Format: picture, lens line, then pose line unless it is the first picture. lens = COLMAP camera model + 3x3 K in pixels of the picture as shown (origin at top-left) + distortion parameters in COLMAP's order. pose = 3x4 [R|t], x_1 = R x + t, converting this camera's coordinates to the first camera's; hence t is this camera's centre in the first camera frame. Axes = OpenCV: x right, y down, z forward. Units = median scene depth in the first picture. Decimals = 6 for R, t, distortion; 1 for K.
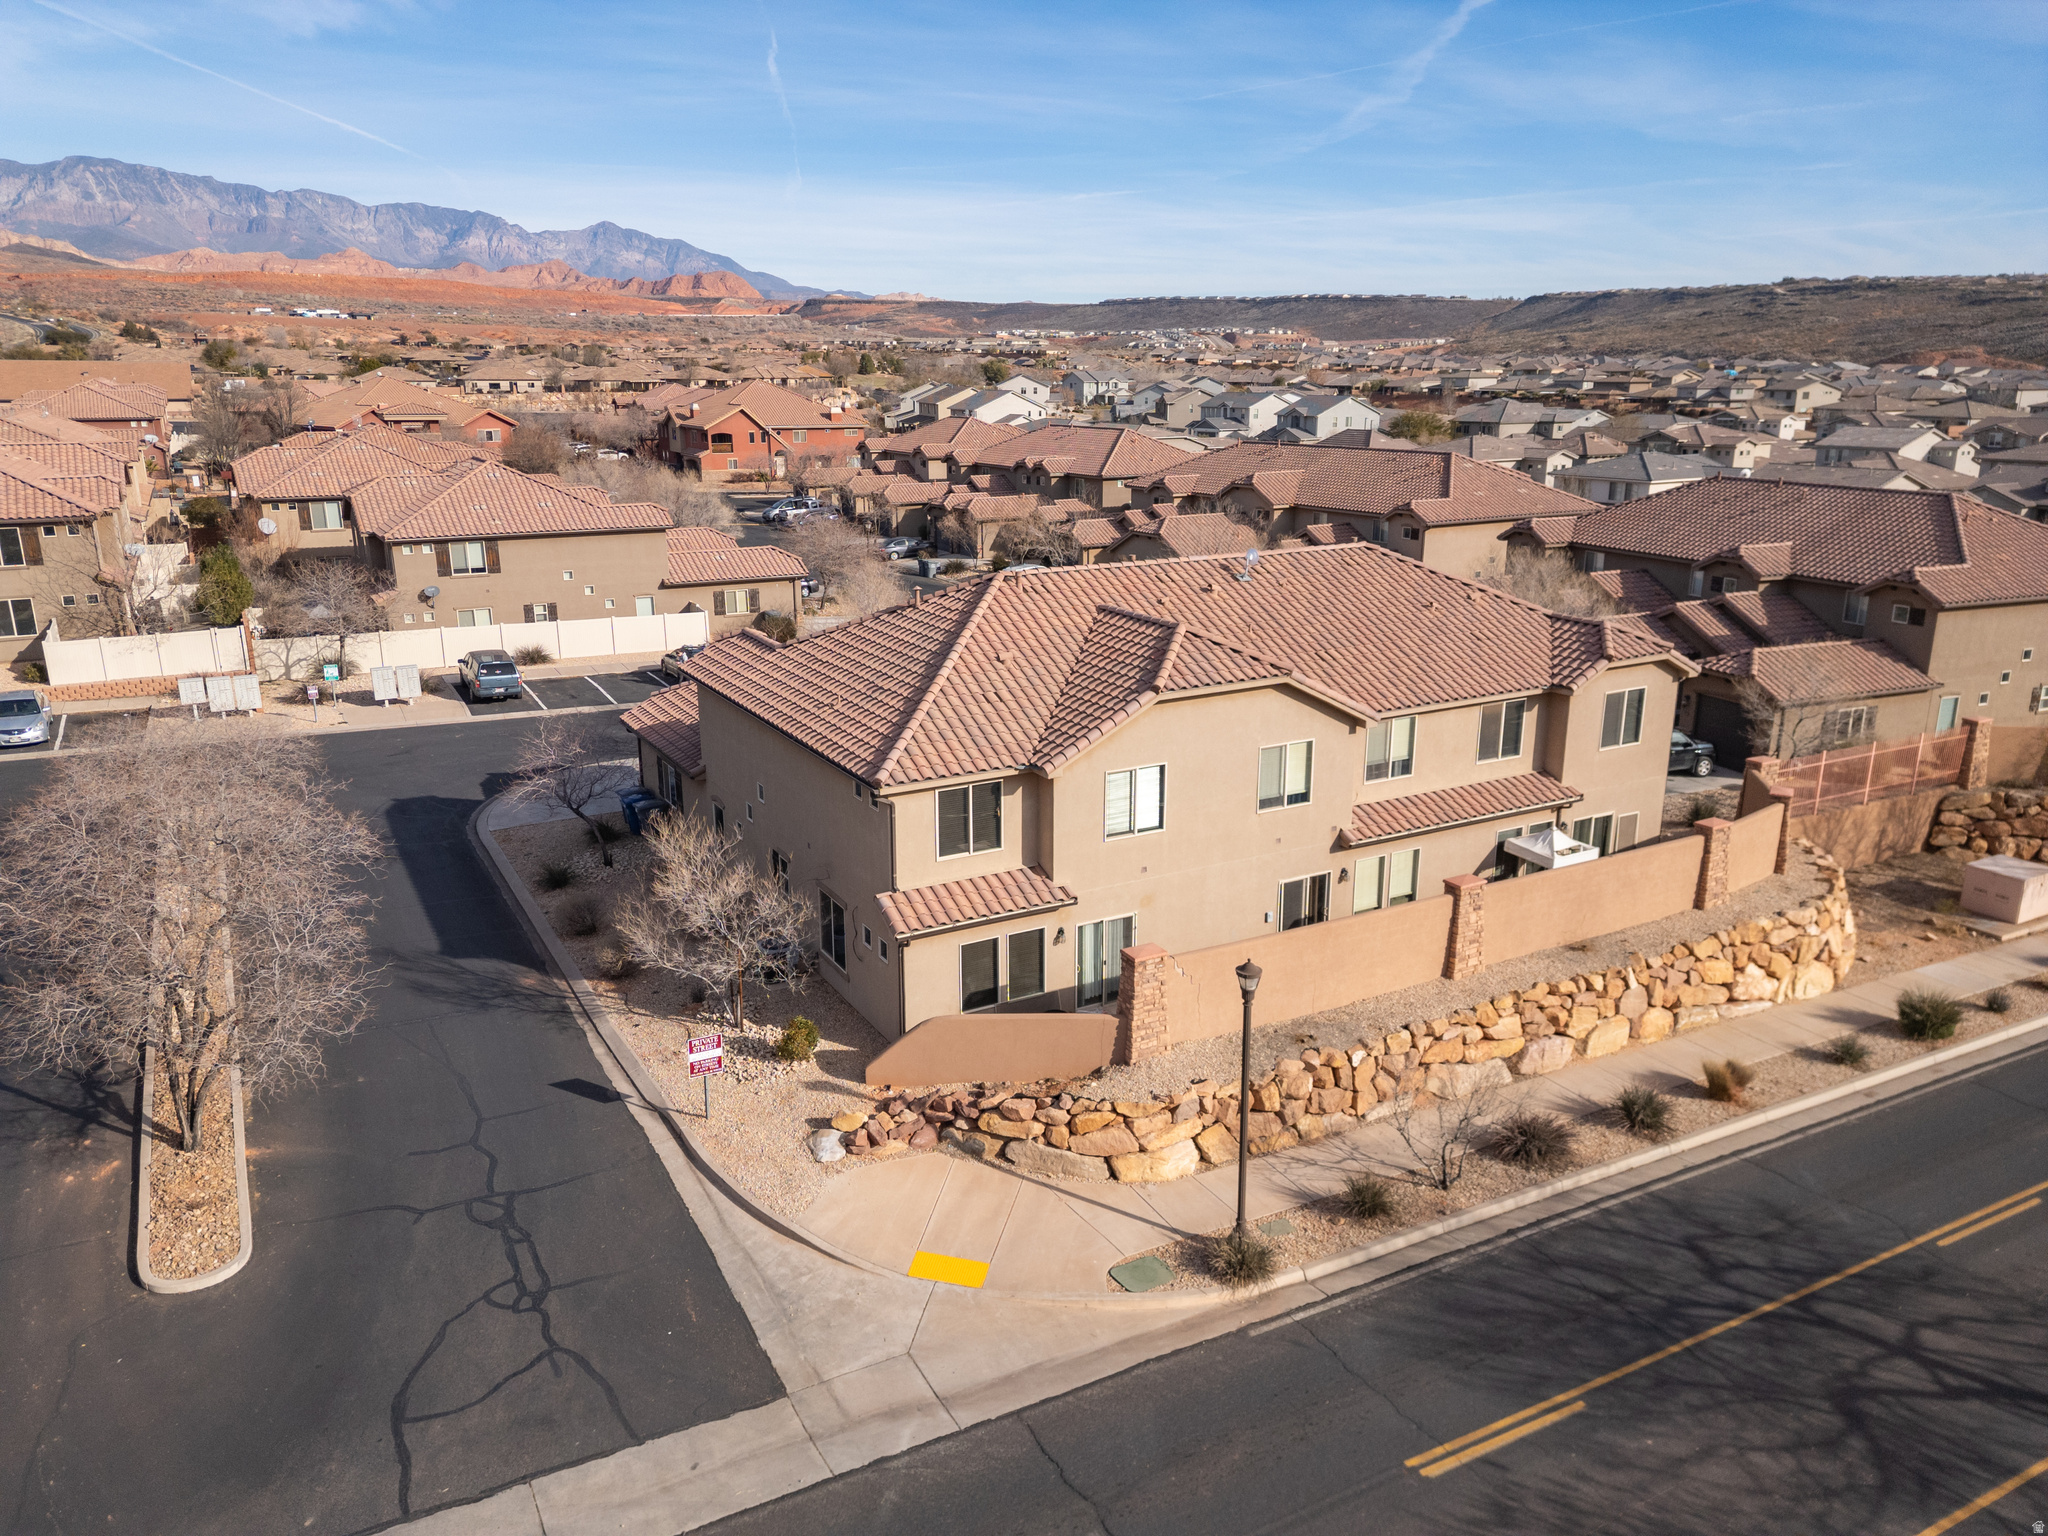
lens RADIAL K [[1428.5, 0, 1024.0], [0, 1428.5, 768.0], [0, 0, 1]] dist [0.073766, -0.062485]
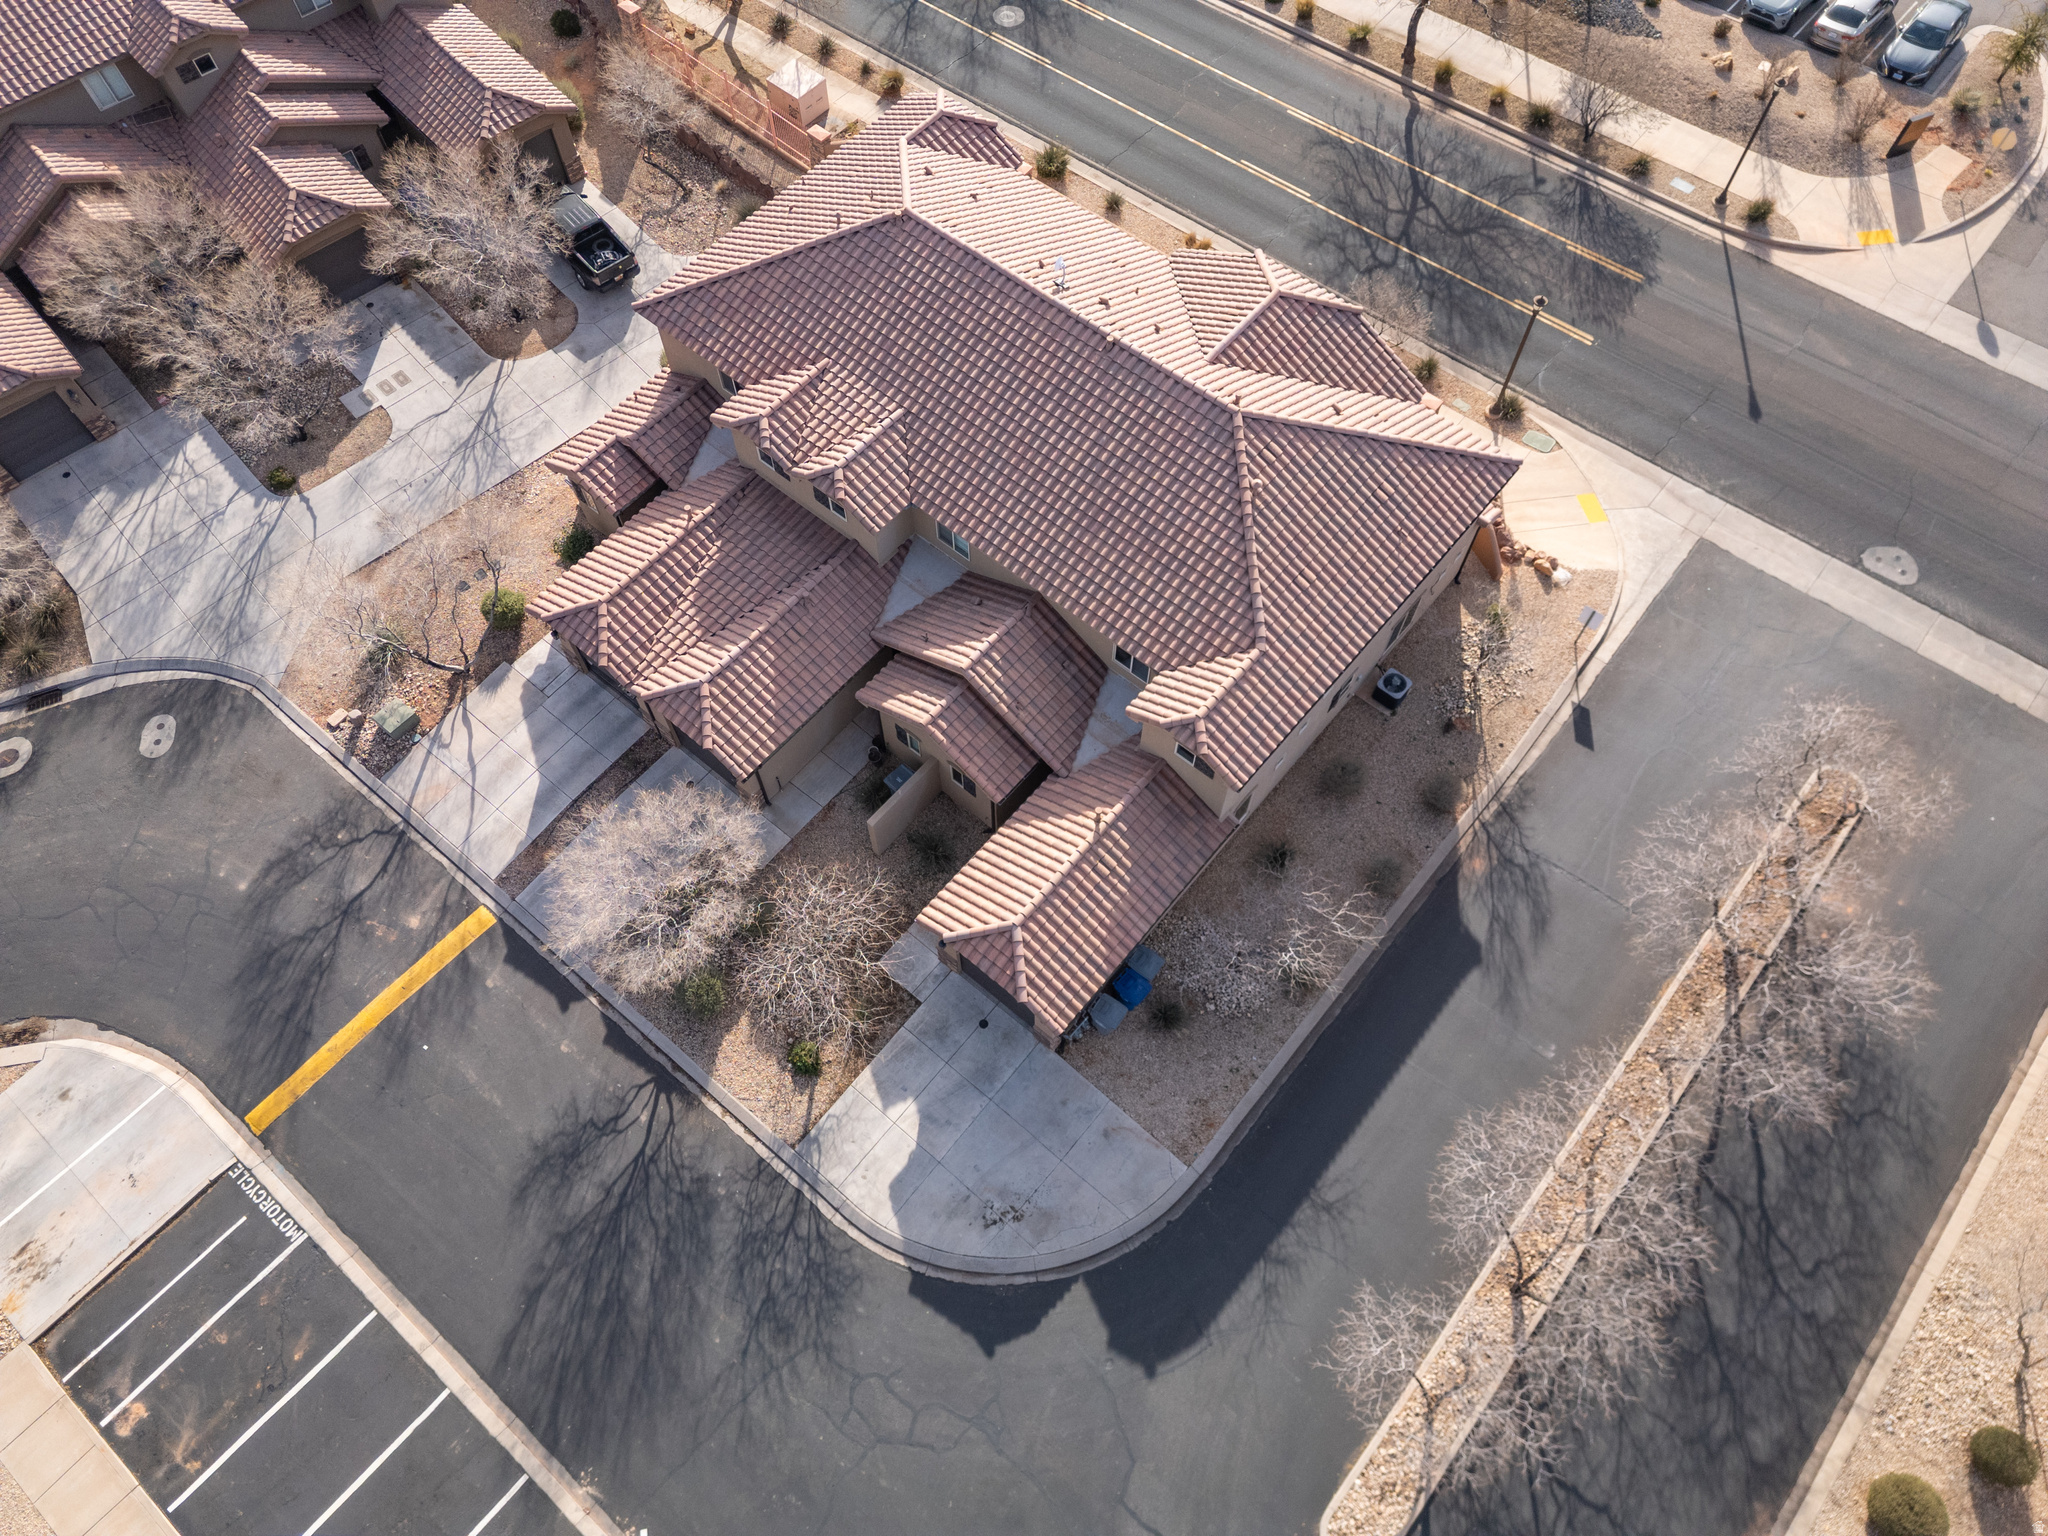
lens RADIAL K [[1415.3, 0, 1024.0], [0, 1415.3, 768.0], [0, 0, 1]] dist [0.107140, -0.120259]
pose [[-0.356005, -0.823898, 0.440968, -0.858155], [0.250928, 0.370272, 0.894390, -1.359878], [-0.900164, 0.429059, 0.074920, 1.549406]]
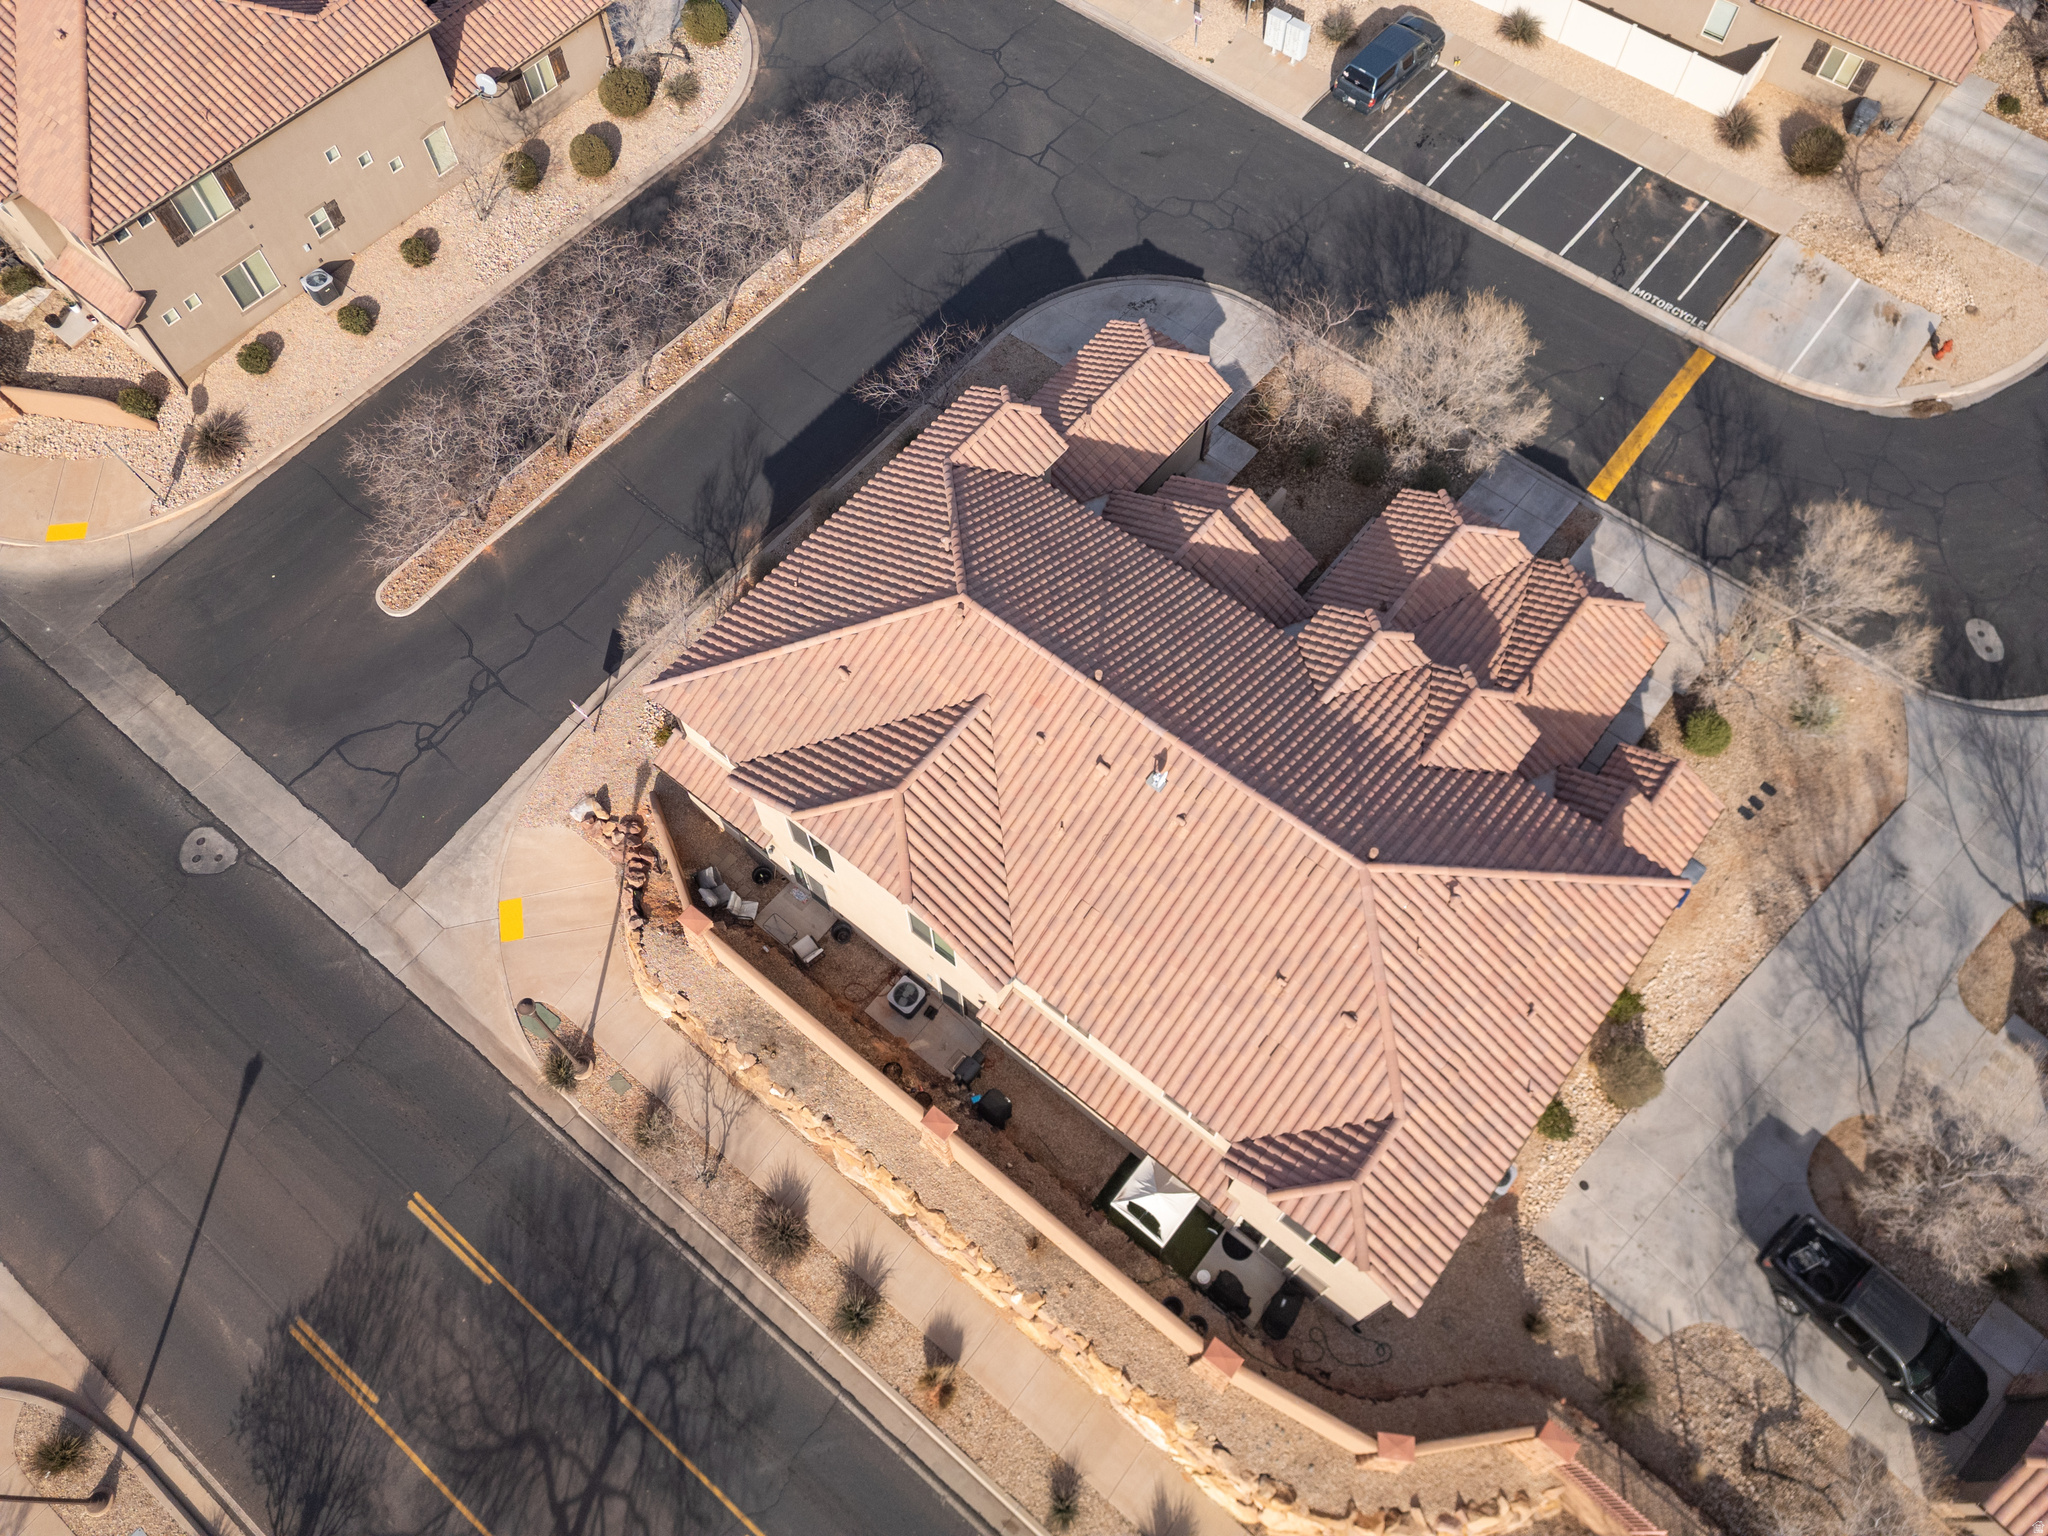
lens RADIAL K [[1428.5, 0, 1024.0], [0, 1428.5, 768.0], [0, 0, 1]] dist [0.073766, -0.062485]
pose [[0.372457, 0.820231, -0.434161, 0.704454], [-0.246062, 0.538358, 0.805993, -1.173870], [0.894835, -0.193367, 0.402343, 0.802650]]
